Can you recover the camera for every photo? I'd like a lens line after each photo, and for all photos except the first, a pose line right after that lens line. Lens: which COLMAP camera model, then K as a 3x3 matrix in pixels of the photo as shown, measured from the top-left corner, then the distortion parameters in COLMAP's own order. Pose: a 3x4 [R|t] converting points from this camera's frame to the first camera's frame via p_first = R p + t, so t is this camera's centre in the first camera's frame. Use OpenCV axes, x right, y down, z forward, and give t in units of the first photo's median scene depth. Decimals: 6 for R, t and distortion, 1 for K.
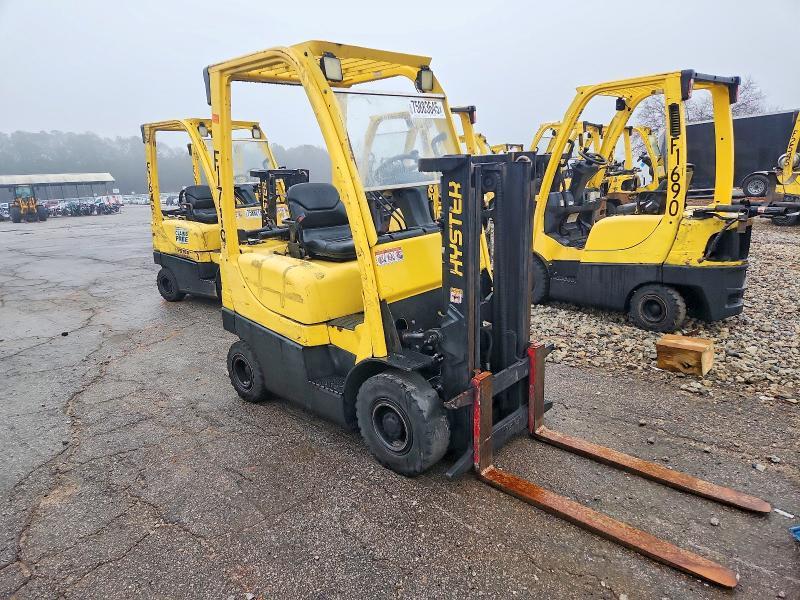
lens RADIAL K [[546.2, 0, 400.0], [0, 546.2, 300.0], [0, 0, 1]] dist [0.096692, -0.000143]
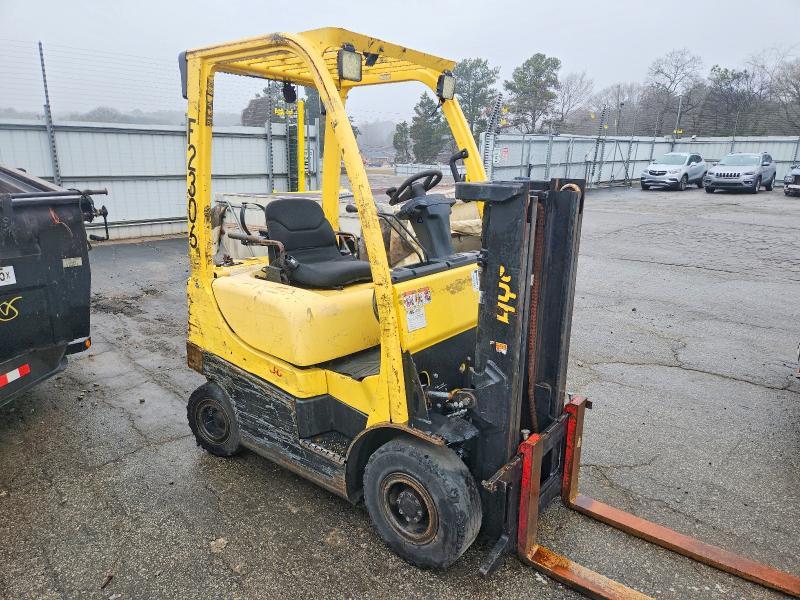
lens RADIAL K [[546.2, 0, 400.0], [0, 546.2, 300.0], [0, 0, 1]] dist [0.096692, -0.000143]
pose [[0.994212, 0.036402, 0.101084, -0.112704], [-0.034961, 0.999261, -0.015991, -0.056676], [-0.101592, 0.012365, 0.994749, 0.171541]]
